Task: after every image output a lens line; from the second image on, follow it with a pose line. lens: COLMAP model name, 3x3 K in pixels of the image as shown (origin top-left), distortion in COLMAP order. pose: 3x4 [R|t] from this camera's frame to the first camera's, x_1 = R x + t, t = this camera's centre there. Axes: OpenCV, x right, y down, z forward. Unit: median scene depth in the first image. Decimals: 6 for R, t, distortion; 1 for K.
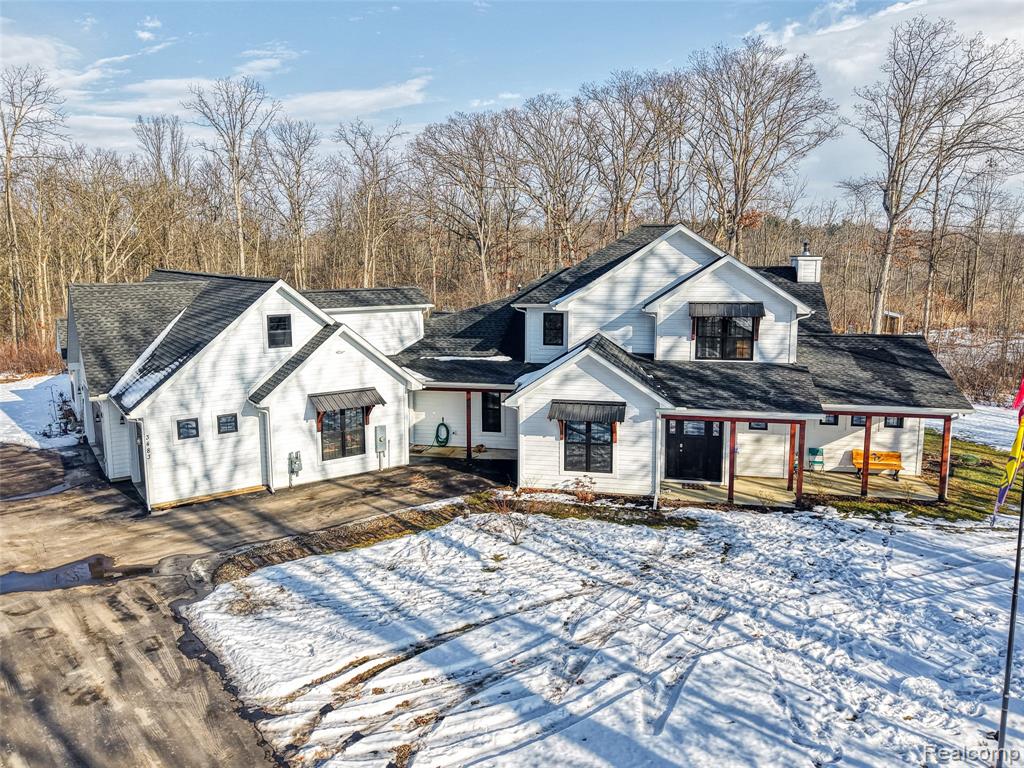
lens RADIAL K [[732.1, 0, 533.0], [0, 732.1, 349.2], [0, 0, 1]] dist [0.104394, -0.199859]
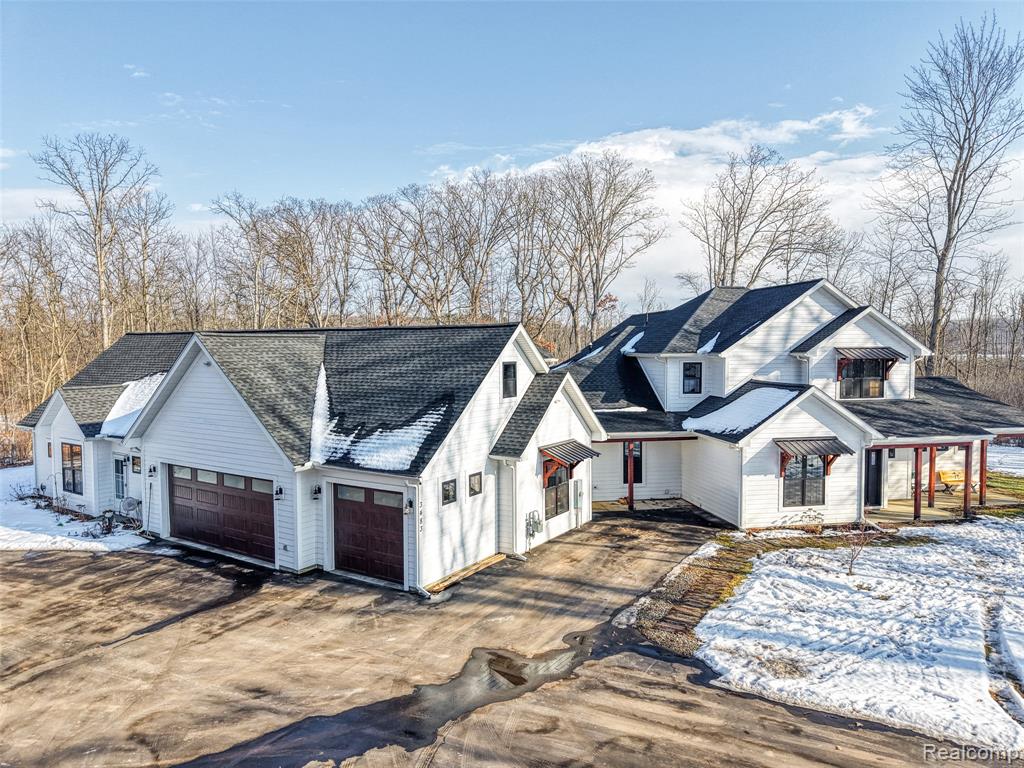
lens RADIAL K [[681.1, 0, 512.3], [0, 681.1, 376.2], [0, 0, 1]] dist [0.009258, -0.003880]
pose [[0.930223, -0.014951, 0.366689, -0.672841], [0.044128, 0.996477, -0.071316, 0.034354], [-0.364331, 0.082521, 0.927606, 0.235845]]
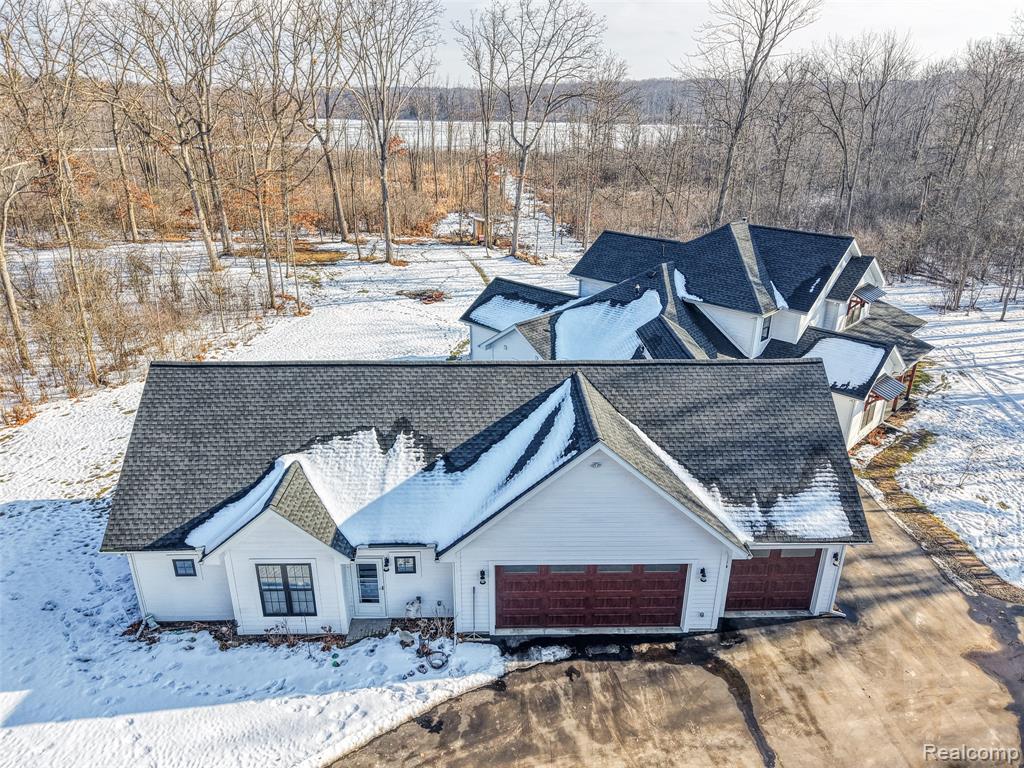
lens RADIAL K [[677.0, 0, 512.0], [0, 677.0, 384.0], [0, 0, 1]] dist [0.008999, 0.002212]
pose [[0.558577, -0.311605, 0.768696, -1.330072], [0.095221, 0.944714, 0.313764, -0.399029], [-0.823969, -0.102065, 0.557367, 0.846138]]
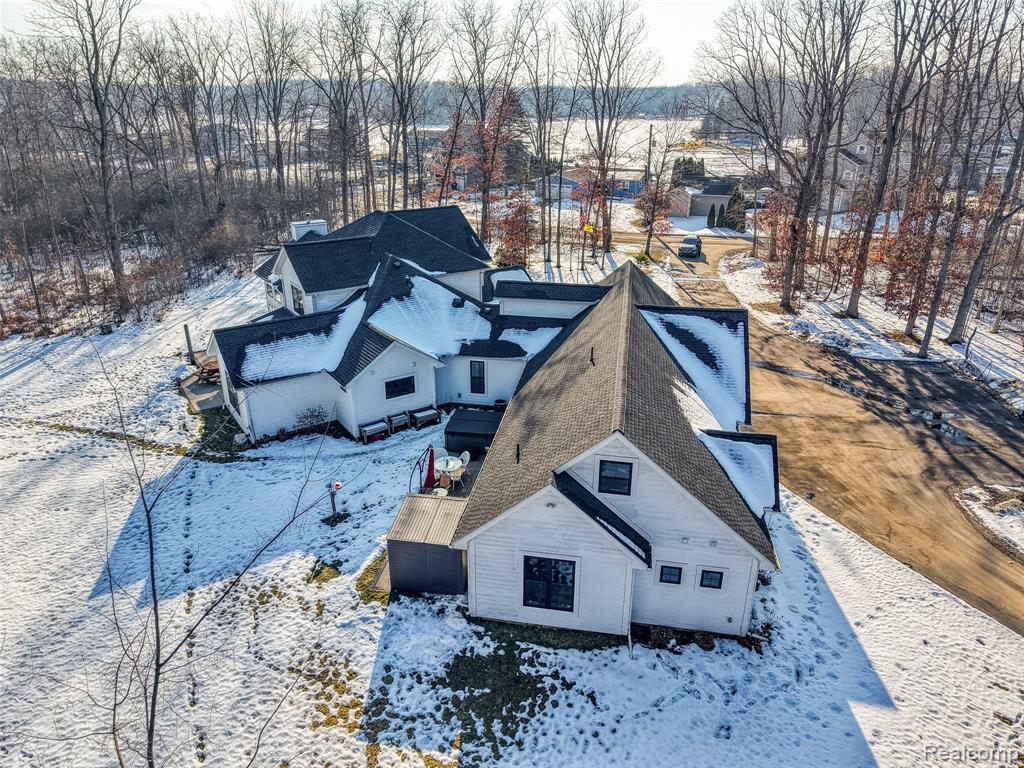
lens RADIAL K [[681.1, 0, 512.3], [0, 681.1, 376.2], [0, 0, 1]] dist [0.009258, -0.003880]
pose [[-0.700484, -0.257364, 0.665647, -1.303053], [0.079986, 0.898524, 0.431575, -0.576020], [-0.709171, 0.355554, -0.608816, 2.313891]]
